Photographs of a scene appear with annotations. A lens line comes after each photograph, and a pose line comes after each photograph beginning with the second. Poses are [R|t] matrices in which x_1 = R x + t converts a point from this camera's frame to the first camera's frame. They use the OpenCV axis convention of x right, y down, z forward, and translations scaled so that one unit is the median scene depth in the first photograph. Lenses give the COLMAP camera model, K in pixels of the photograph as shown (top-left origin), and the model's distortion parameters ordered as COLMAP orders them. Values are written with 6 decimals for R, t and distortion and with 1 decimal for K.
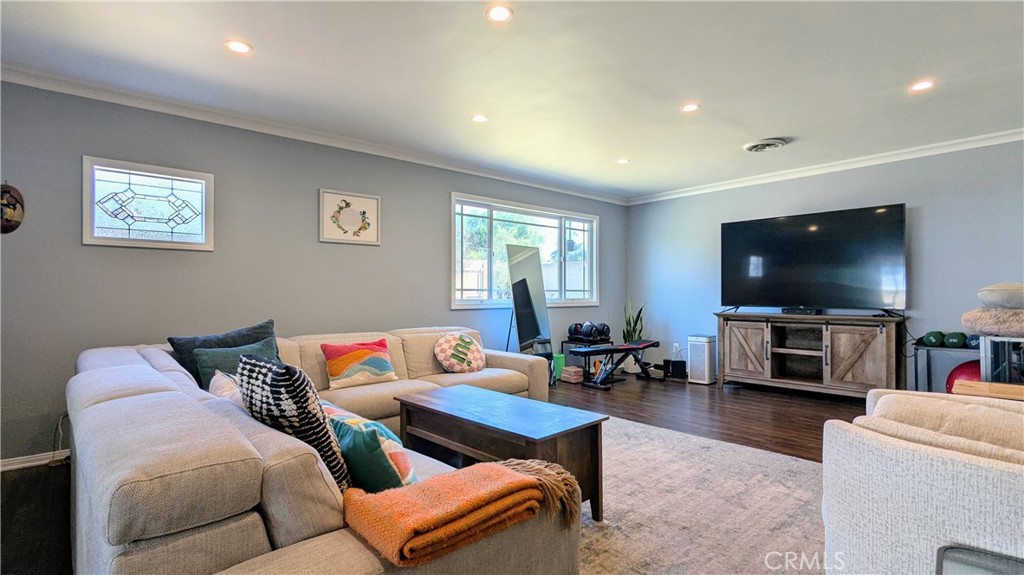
lens RADIAL K [[478.7, 0, 510.9], [0, 478.7, 290.1], [0, 0, 1]] dist [-0.001992, 0.000351]
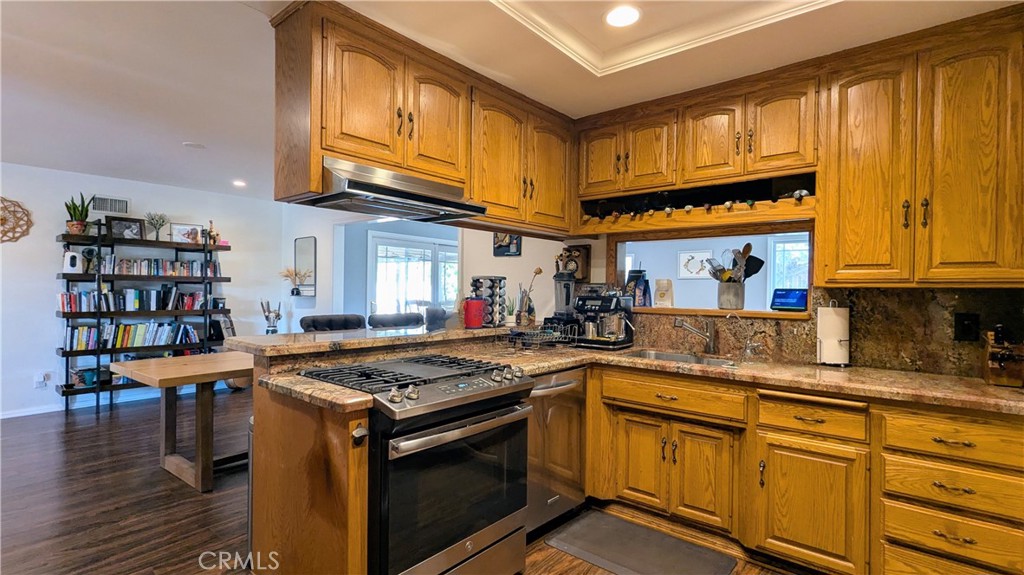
lens RADIAL K [[478.7, 0, 510.9], [0, 478.7, 290.1], [0, 0, 1]] dist [-0.001992, 0.000351]
pose [[0.156086, 0.006901, -0.987719, 1.355520], [-0.008533, 0.999948, 0.005638, -0.058180], [0.987707, 0.007548, 0.156137, 0.024665]]
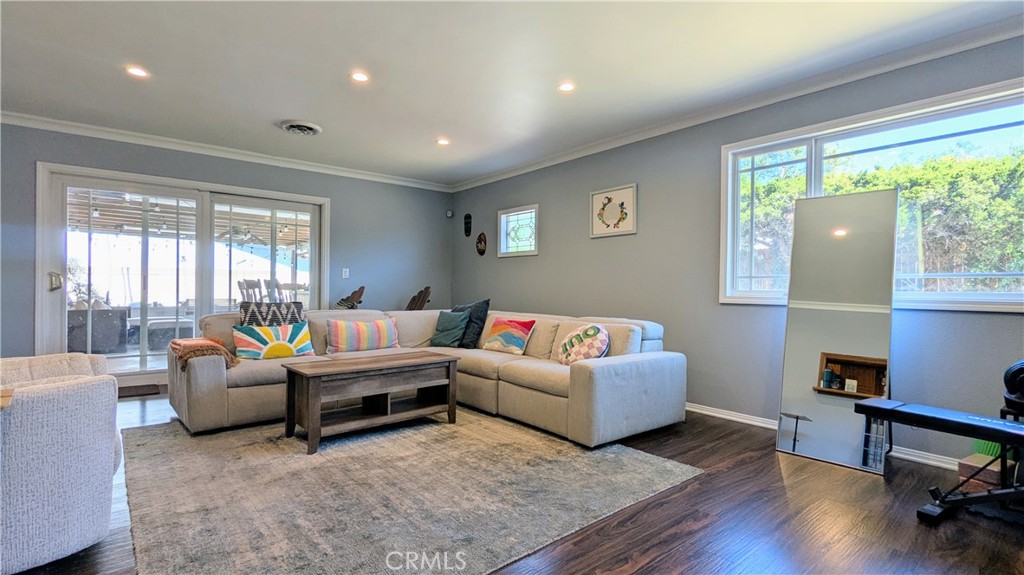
lens RADIAL K [[478.7, 0, 510.9], [0, 478.7, 290.1], [0, 0, 1]] dist [-0.001992, 0.000351]
pose [[-0.028527, -0.000029, -0.999593, 0.735552], [-0.004230, 0.999991, 0.000092, 0.024176], [0.999584, 0.004231, -0.028527, 0.804063]]
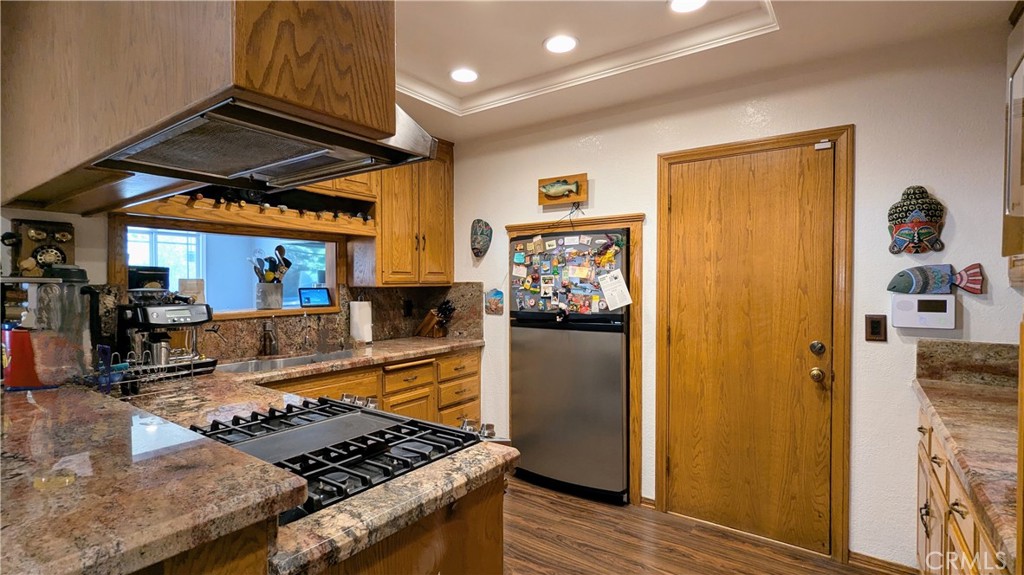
lens RADIAL K [[478.7, 0, 510.9], [0, 478.7, 290.1], [0, 0, 1]] dist [-0.001992, 0.000351]
pose [[0.971464, -0.002610, 0.237172, 0.911987], [-0.002150, 0.999801, 0.019810, -0.071780], [-0.237177, -0.019755, 0.971266, -0.311596]]
